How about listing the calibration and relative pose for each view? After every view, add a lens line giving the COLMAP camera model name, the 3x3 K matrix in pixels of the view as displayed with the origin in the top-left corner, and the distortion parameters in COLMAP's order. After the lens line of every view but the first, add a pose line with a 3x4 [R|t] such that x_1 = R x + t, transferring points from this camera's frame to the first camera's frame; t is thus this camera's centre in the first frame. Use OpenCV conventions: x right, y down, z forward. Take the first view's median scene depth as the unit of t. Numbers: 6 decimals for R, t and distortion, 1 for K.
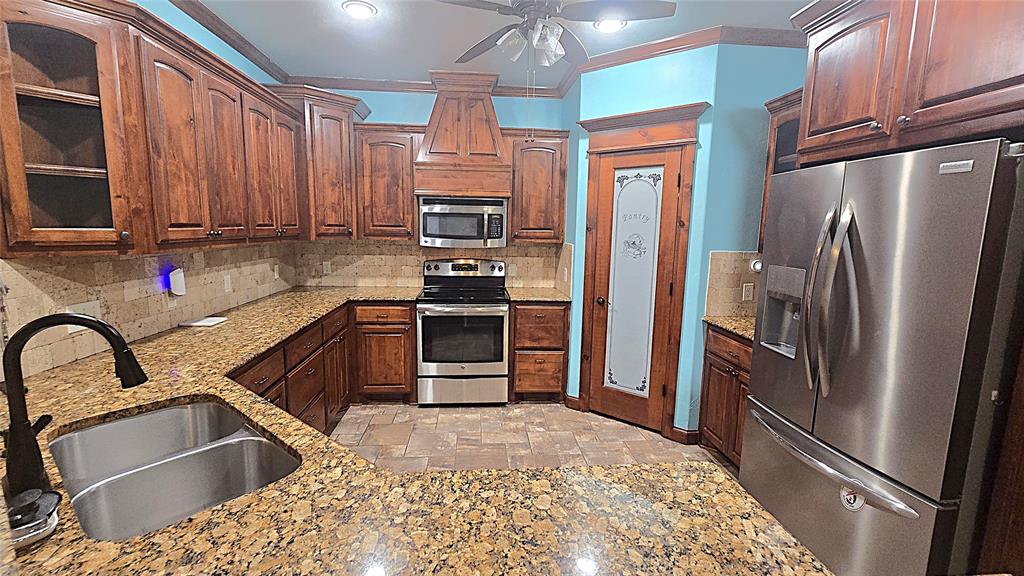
lens RADIAL K [[428.9, 0, 506.4], [0, 428.9, 290.7], [0, 0, 1]] dist [-0.003432, 0.001979]
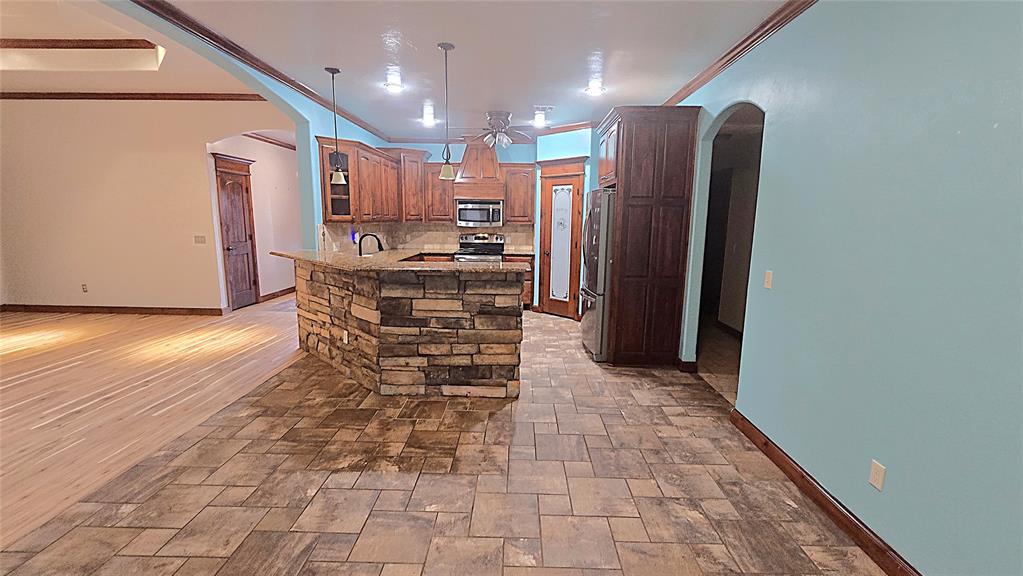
lens RADIAL K [[430.4, 0, 510.4], [0, 430.4, 290.1], [0, 0, 1]] dist [-0.010610, 0.000577]
pose [[0.993483, 0.012923, -0.113241, 0.259735], [-0.011145, 0.999805, 0.016319, 0.150177], [0.113430, -0.014950, 0.993433, -0.892720]]
